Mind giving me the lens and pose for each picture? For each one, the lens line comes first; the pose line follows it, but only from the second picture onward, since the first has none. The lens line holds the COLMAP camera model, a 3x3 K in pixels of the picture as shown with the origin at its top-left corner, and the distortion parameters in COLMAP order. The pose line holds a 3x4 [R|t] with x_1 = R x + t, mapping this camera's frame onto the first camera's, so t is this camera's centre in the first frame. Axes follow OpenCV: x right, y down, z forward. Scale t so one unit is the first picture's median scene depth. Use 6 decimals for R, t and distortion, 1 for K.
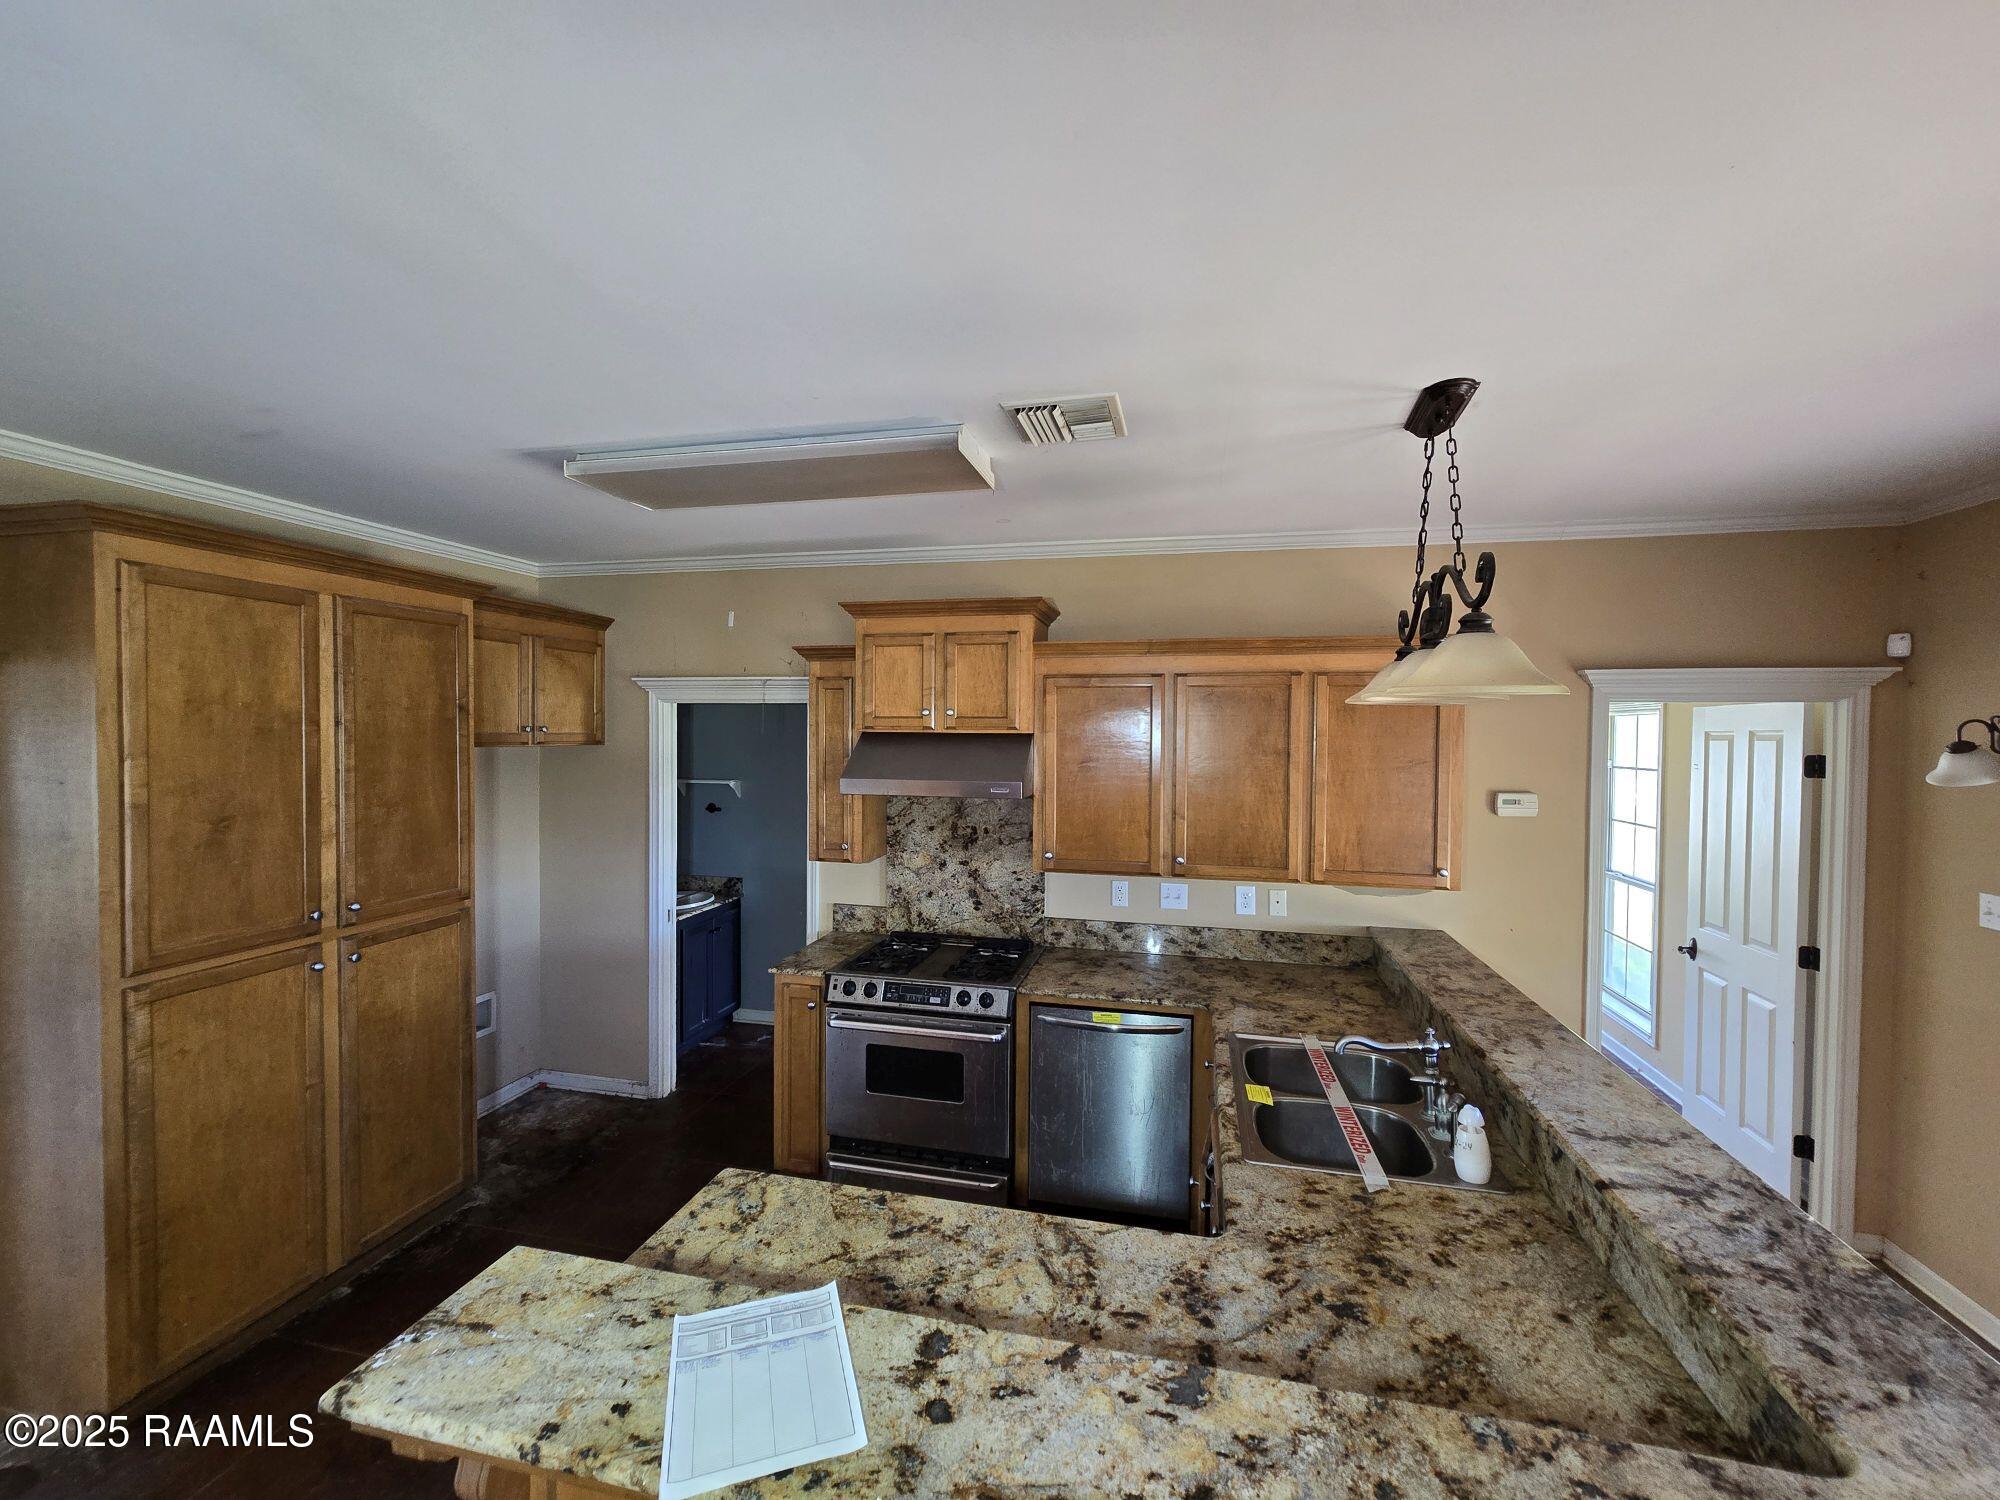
lens RADIAL K [[814.7, 0, 1003.6], [0, 814.7, 752.2], [0, 0, 1]] dist [-0.006643, 0.000999]
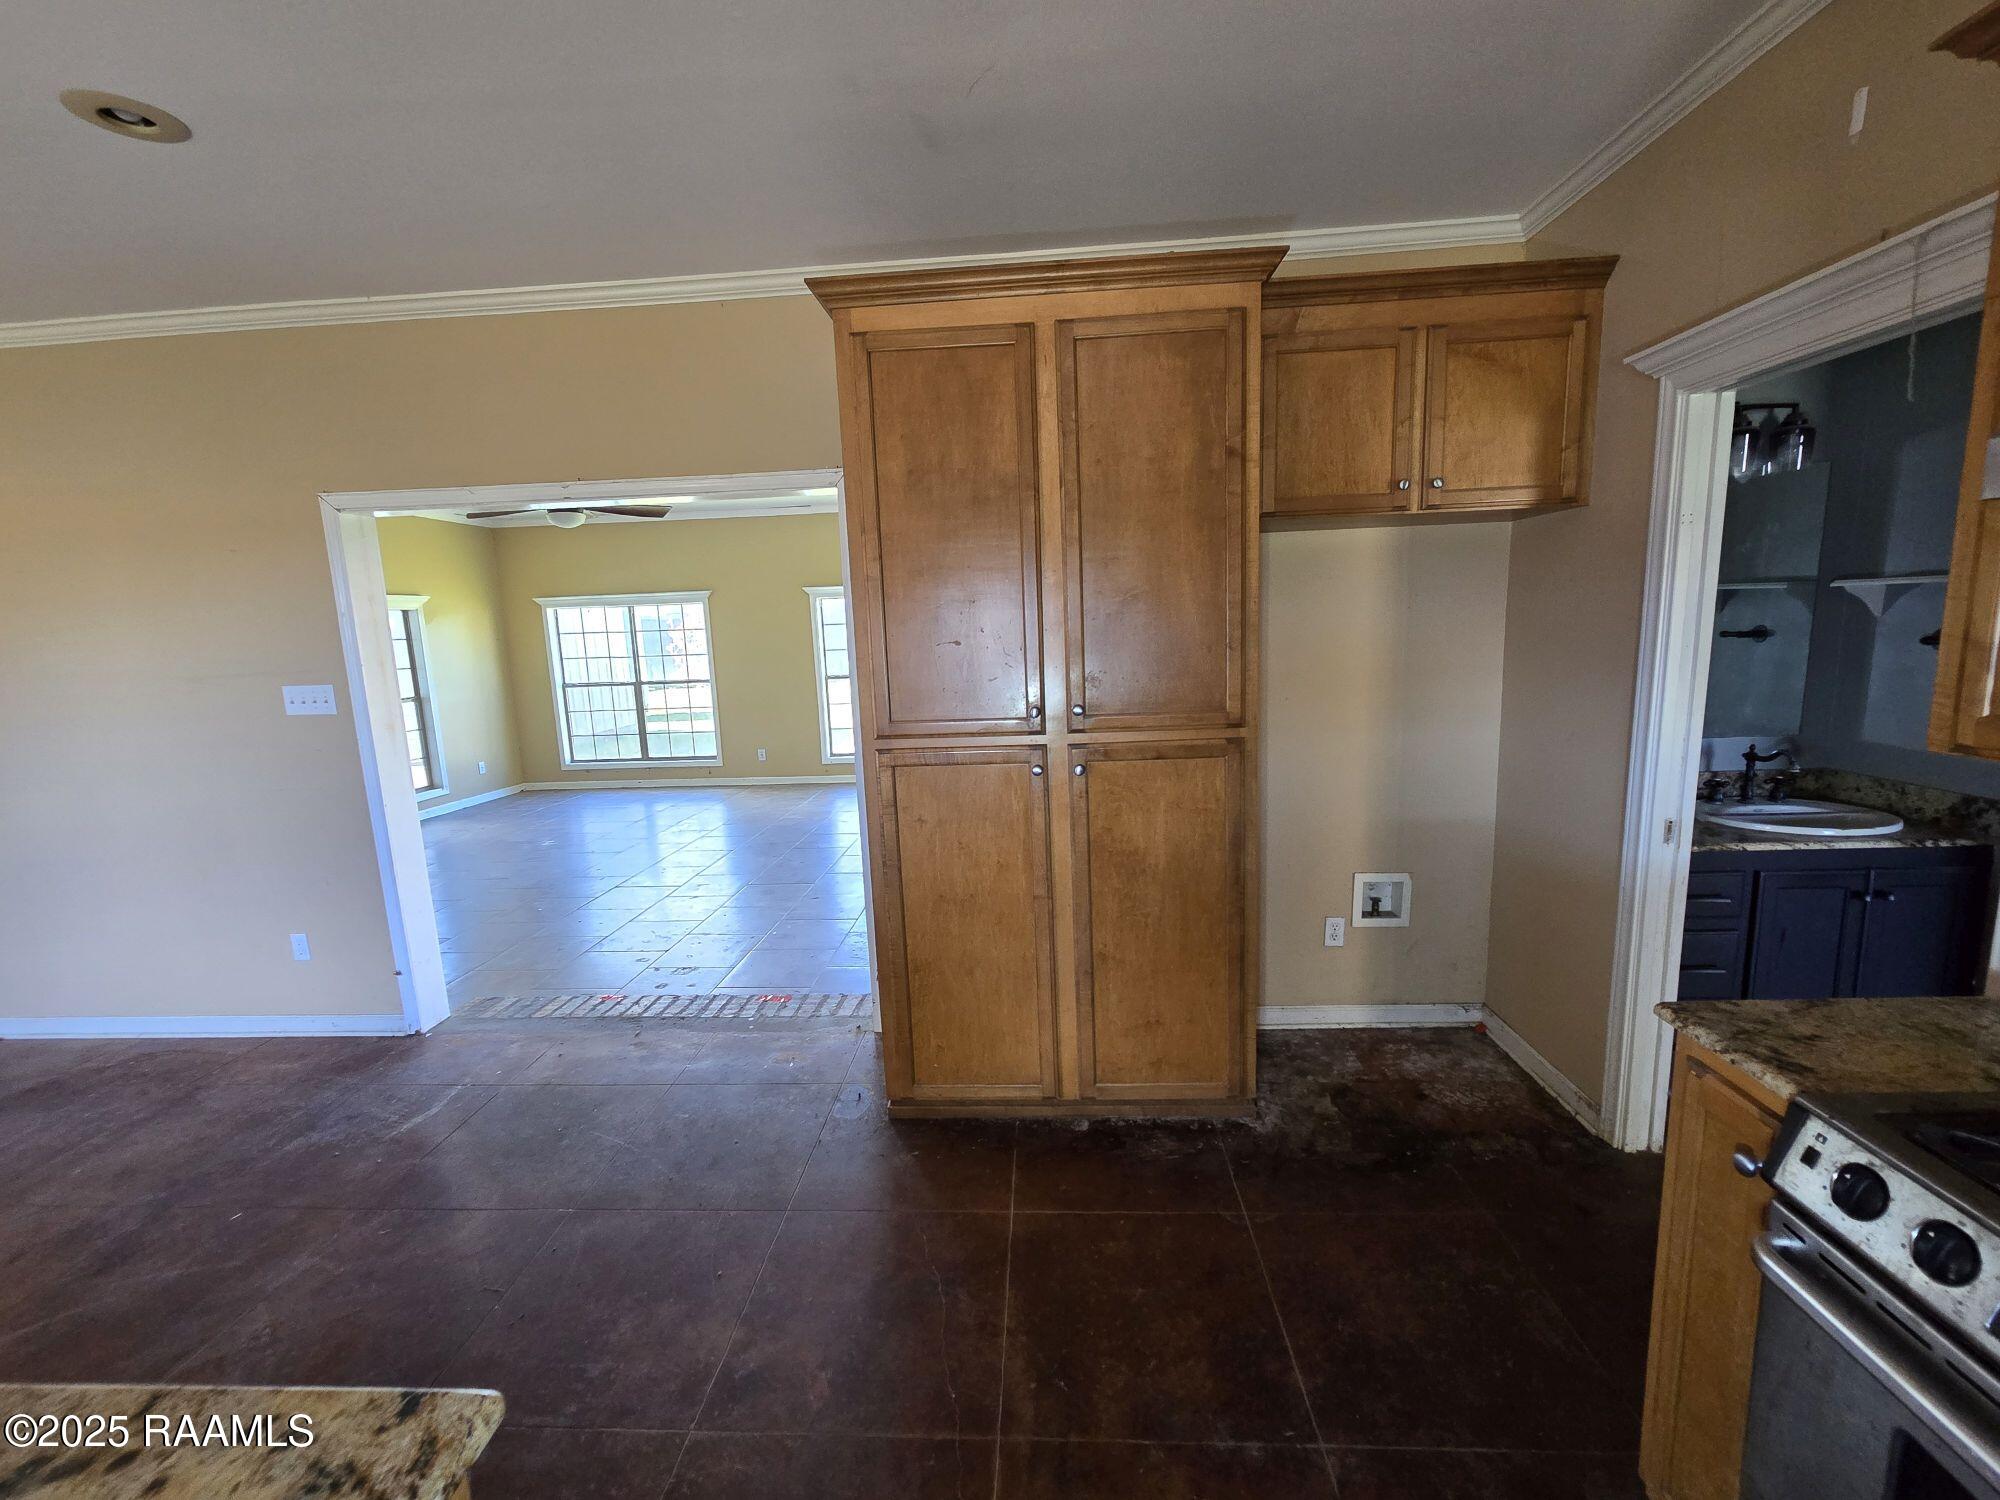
lens RADIAL K [[814.7, 0, 1005.0], [0, 814.7, 747.5], [0, 0, 1]] dist [-0.006643, 0.000999]
pose [[0.162792, 0.135191, -0.977355, 0.015604], [0.017318, 0.990024, 0.139828, 0.092116], [0.986508, -0.039689, 0.158827, 0.665056]]
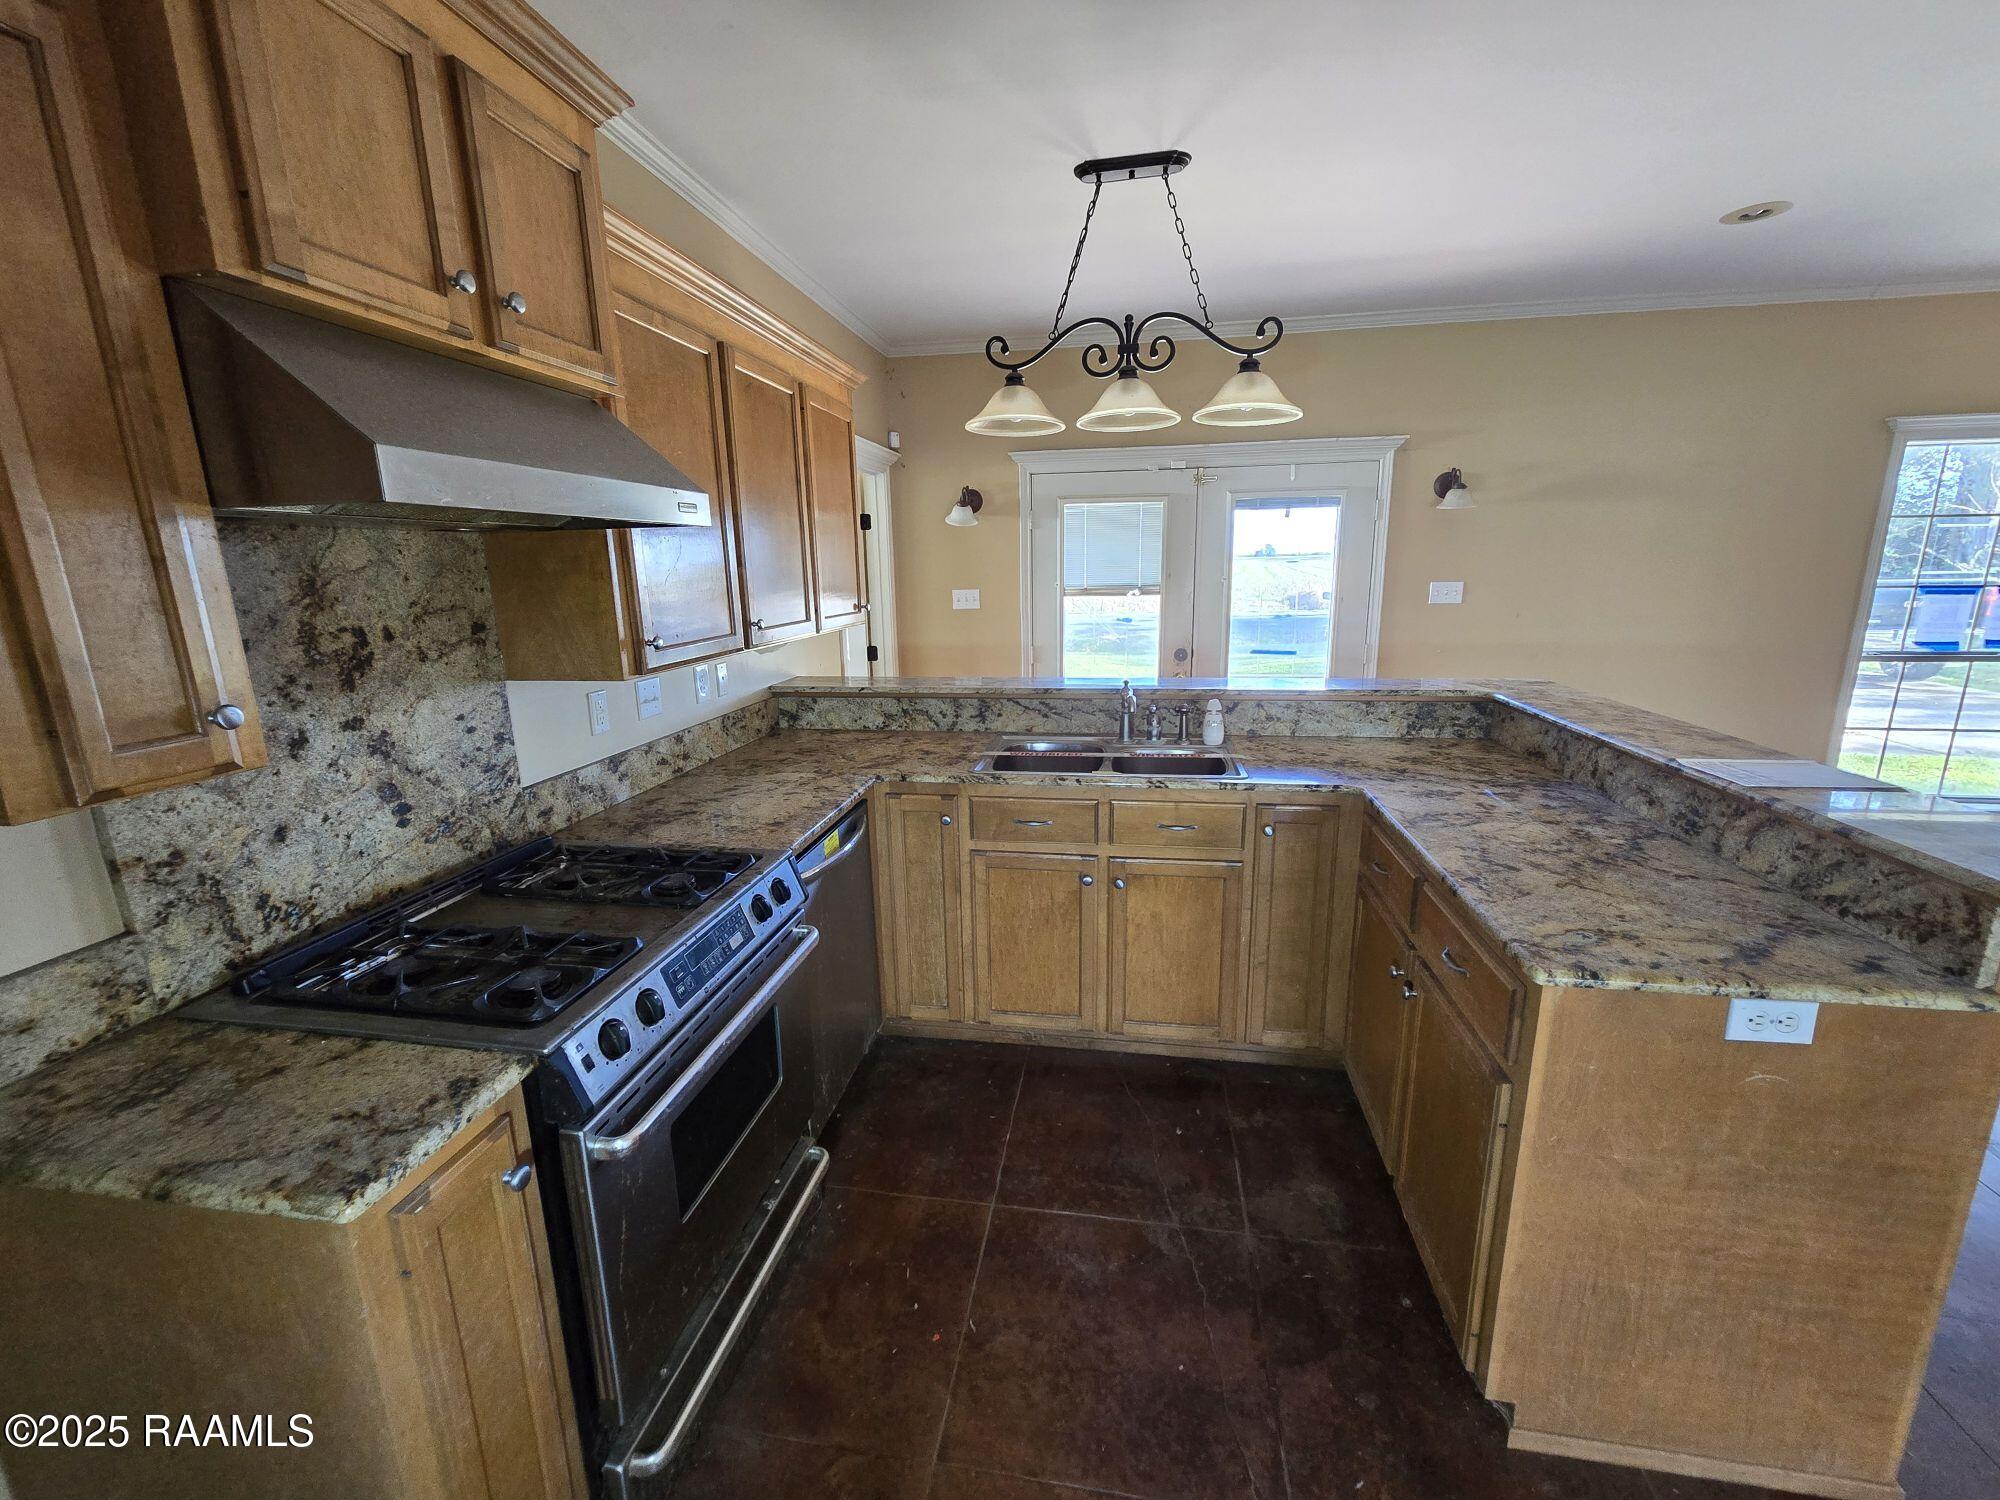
lens RADIAL K [[814.7, 0, 1006.0], [0, 814.7, 750.4], [0, 0, 1]] dist [-0.006643, 0.000999]
pose [[-0.061141, -0.233711, 0.970382, -0.527495], [0.040494, 0.970820, 0.236367, 0.080318], [-0.997307, 0.053747, -0.049893, 0.827643]]
